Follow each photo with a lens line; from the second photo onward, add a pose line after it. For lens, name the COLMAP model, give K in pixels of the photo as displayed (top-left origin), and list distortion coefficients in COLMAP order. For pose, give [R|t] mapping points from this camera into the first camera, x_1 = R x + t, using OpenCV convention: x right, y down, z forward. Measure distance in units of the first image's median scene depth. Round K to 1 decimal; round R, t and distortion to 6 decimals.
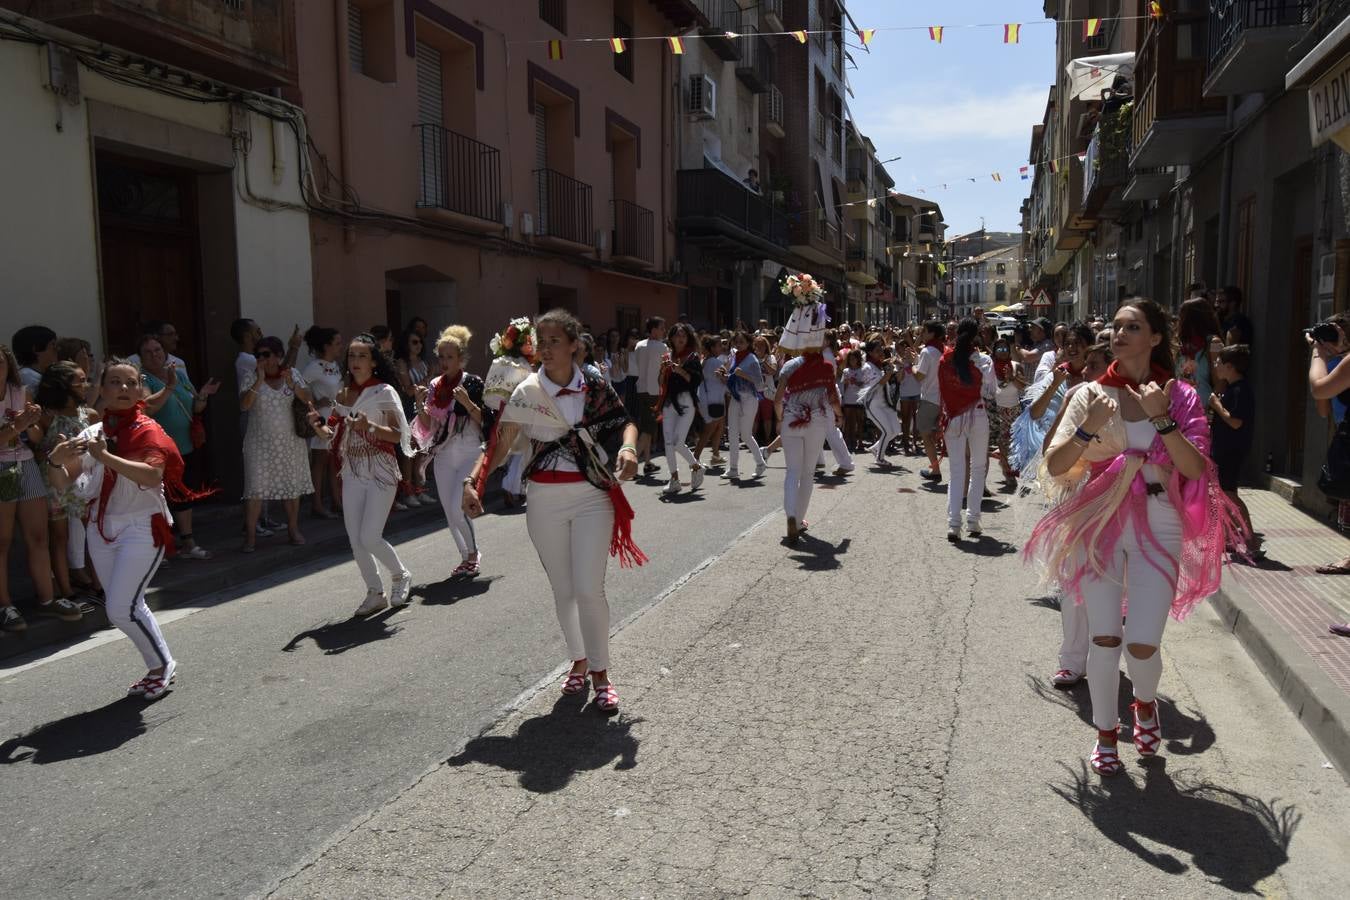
lens RADIAL K [[1050.8, 0, 670.2], [0, 1050.8, 457.6], [0, 0, 1]] dist [-0.013712, 0.006157]
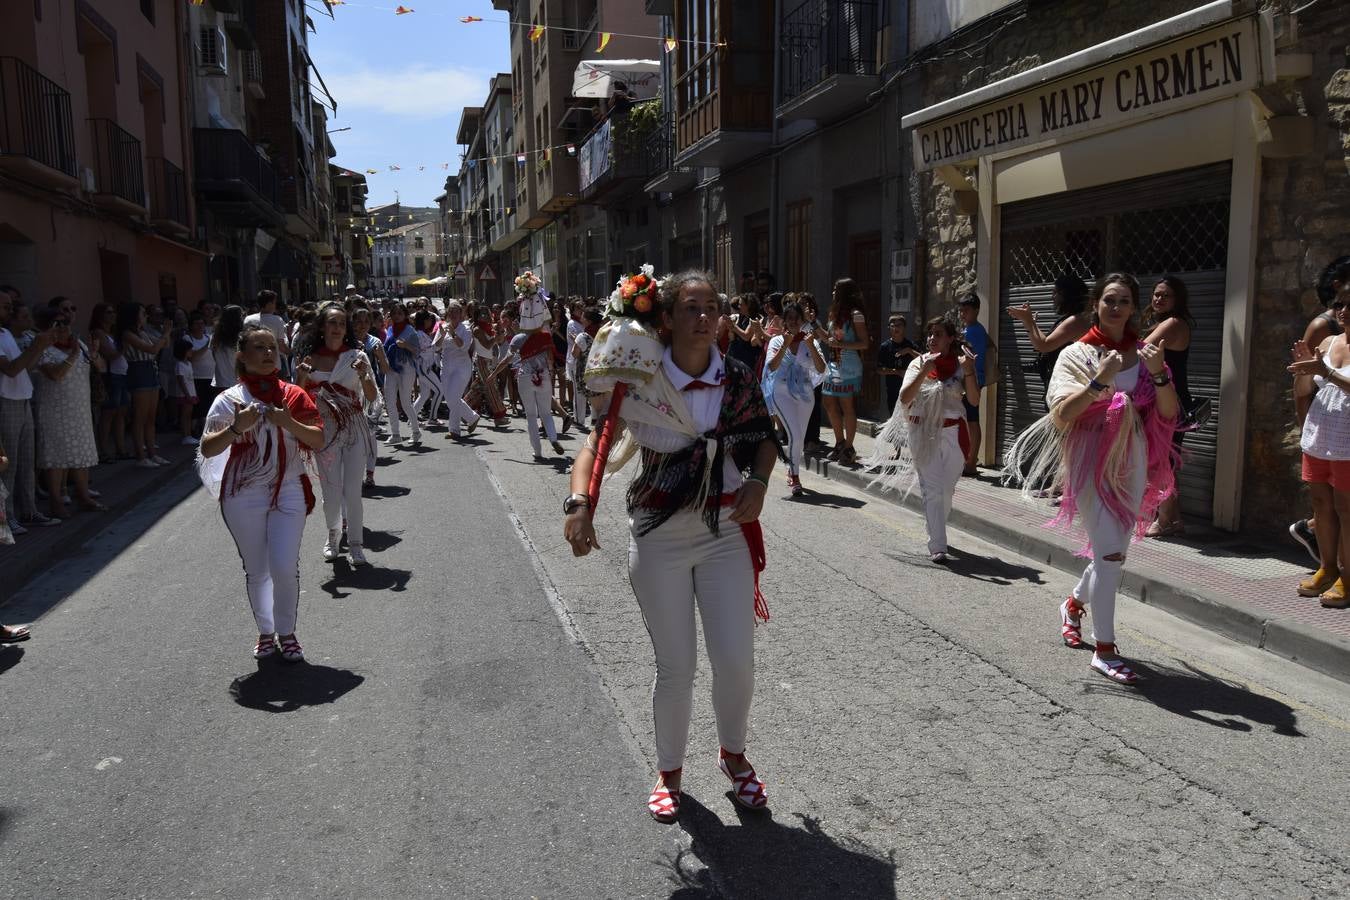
lens RADIAL K [[1046.6, 0, 670.5], [0, 1046.6, 456.2], [0, 0, 1]] dist [-0.019413, 0.014905]
pose [[0.851711, -0.068644, 0.519497, -0.174523], [0.055543, 0.997624, 0.040759, 0.000251], [-0.521060, -0.005861, 0.853500, -0.001518]]
